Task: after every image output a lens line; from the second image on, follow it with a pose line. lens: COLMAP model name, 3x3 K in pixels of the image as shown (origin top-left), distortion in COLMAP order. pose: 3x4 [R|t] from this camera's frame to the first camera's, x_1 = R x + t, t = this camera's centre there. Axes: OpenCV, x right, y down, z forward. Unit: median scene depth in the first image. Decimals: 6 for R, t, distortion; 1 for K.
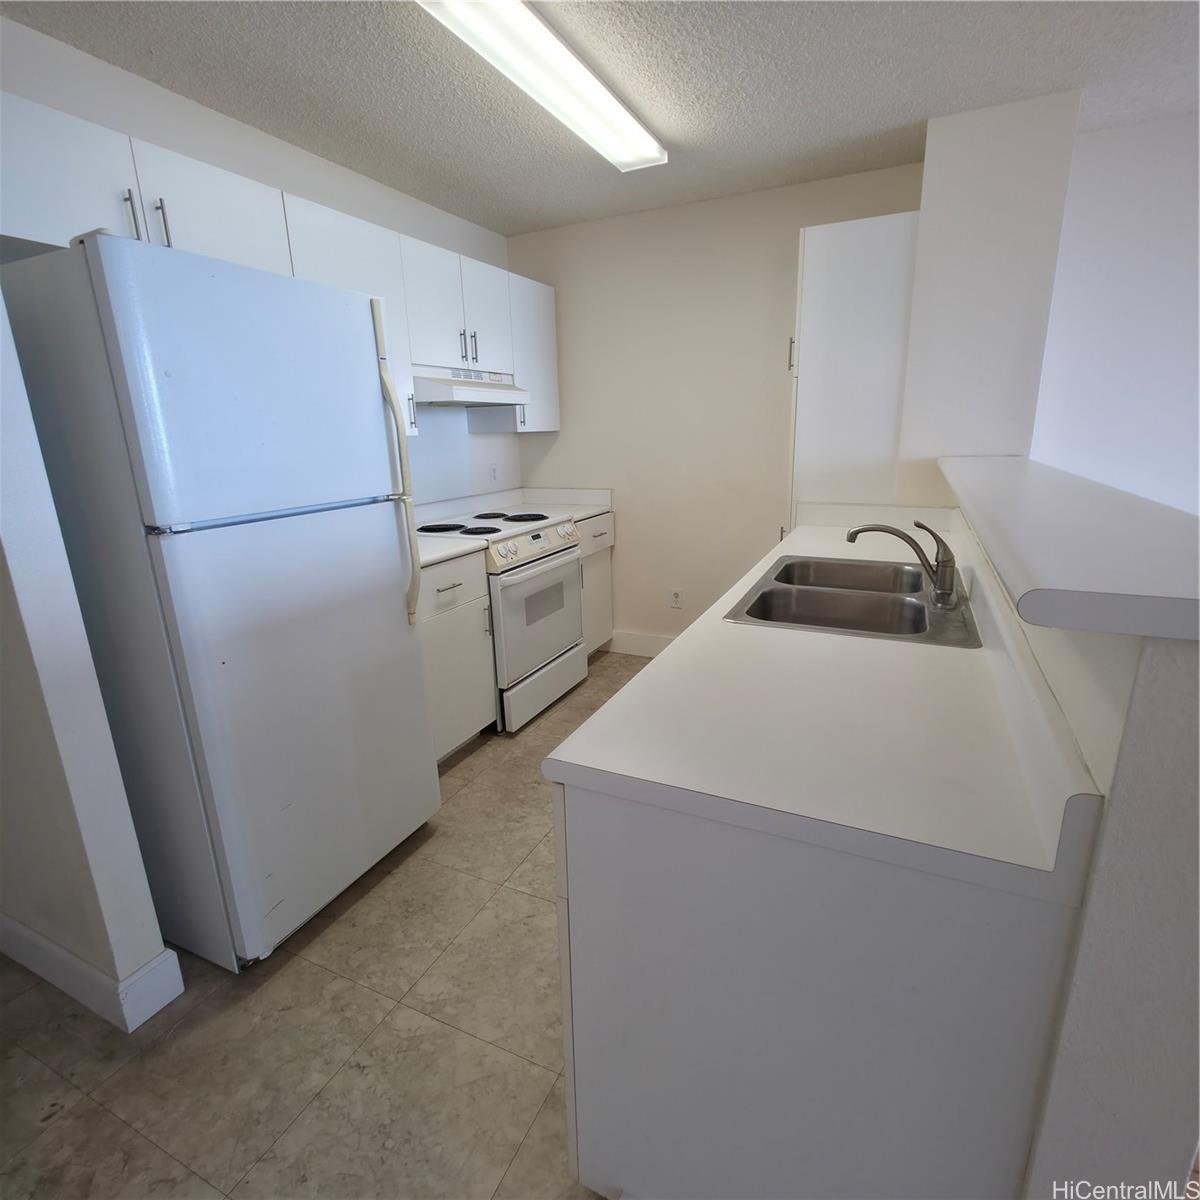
lens RADIAL K [[642.2, 0, 600.0], [0, 642.2, 600.0], [0, 0, 1]] dist [-0.007350, -0.000563]
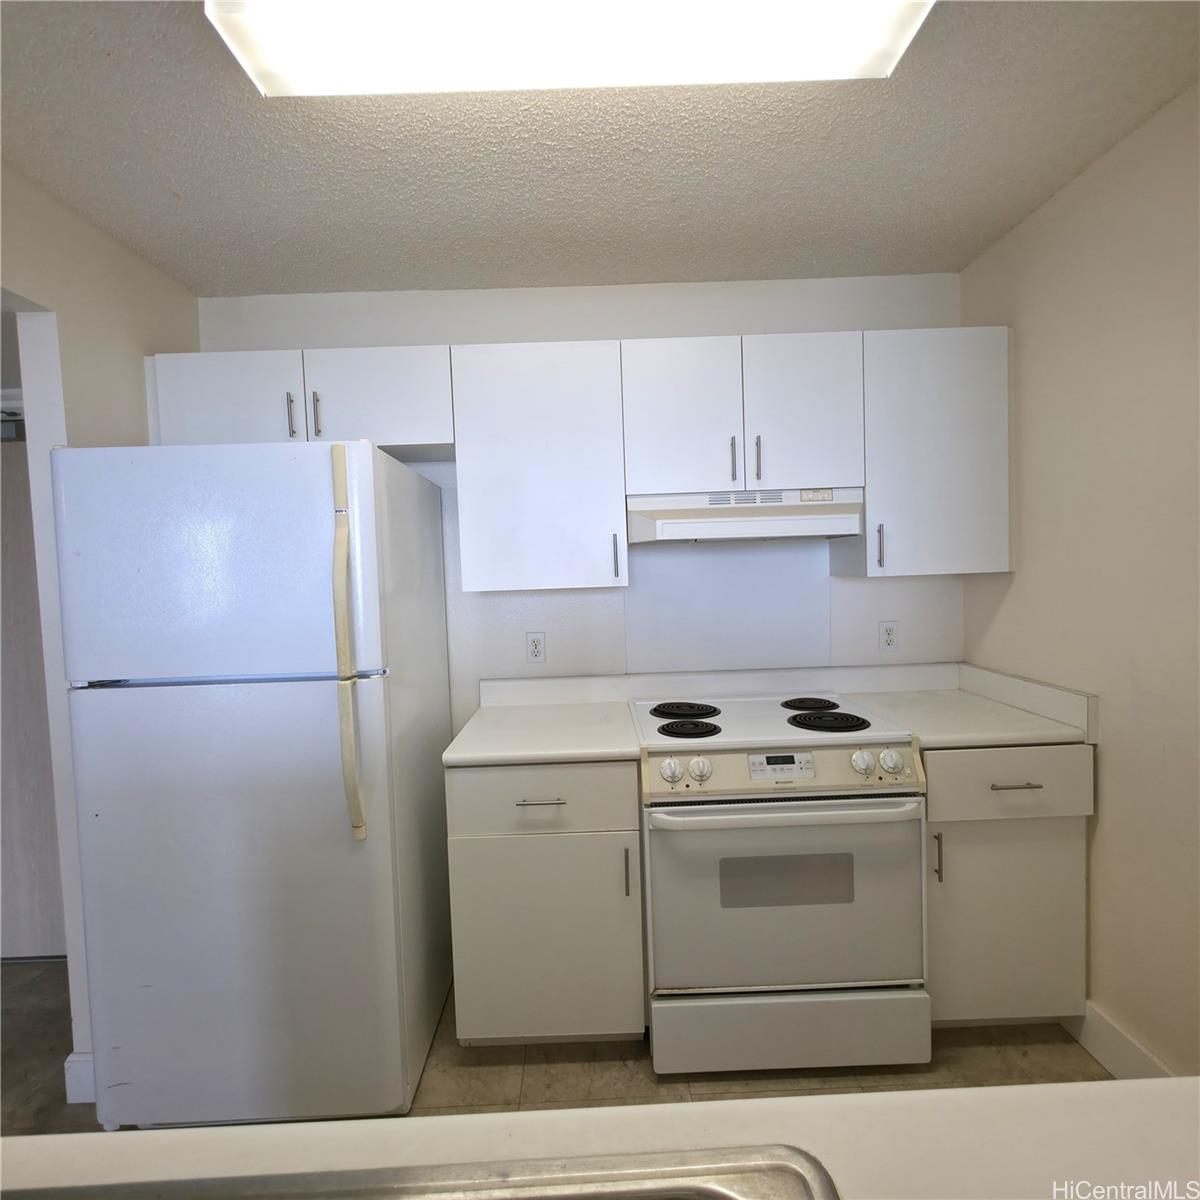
lens RADIAL K [[642.2, 0, 600.0], [0, 642.2, 600.0], [0, 0, 1]] dist [-0.007350, -0.000563]
pose [[0.430476, 0.050009, -0.901216, 0.338936], [-0.205928, 0.977572, -0.044118, -0.178295], [0.878797, 0.204577, 0.431119, 0.575167]]
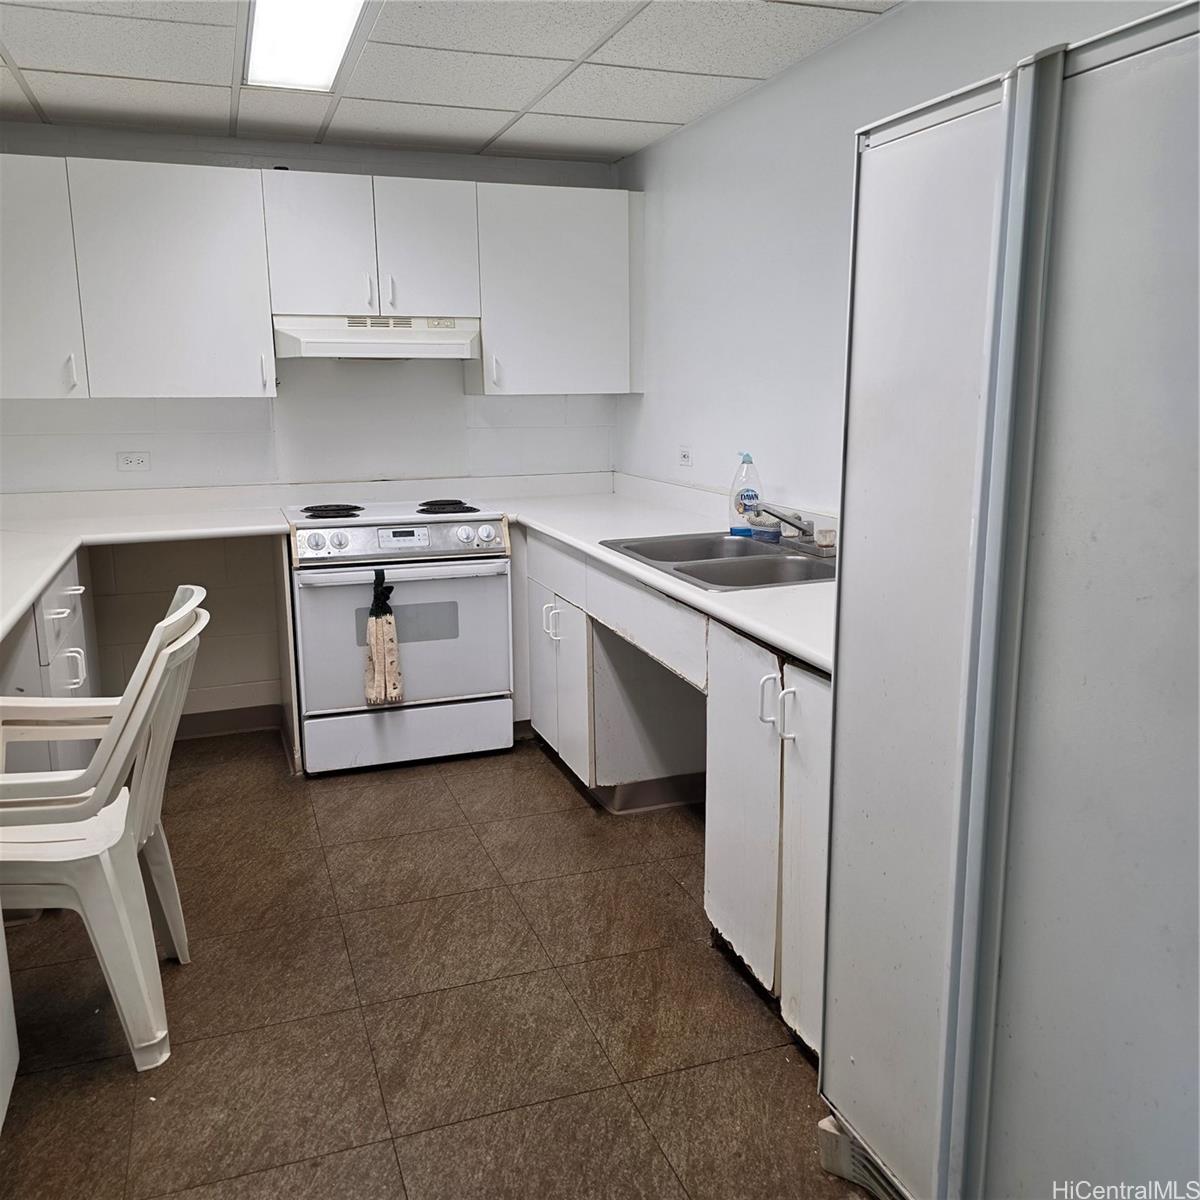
lens RADIAL K [[1047.7, 0, 601.9], [0, 1047.7, 581.3], [0, 0, 1]] dist [0.003377, 0.000162]
pose [[0.709354, 0.144846, -0.689809, 0.903726], [-0.190454, 0.981642, 0.010274, -0.099644], [0.678634, 0.124089, 0.723919, 0.279496]]
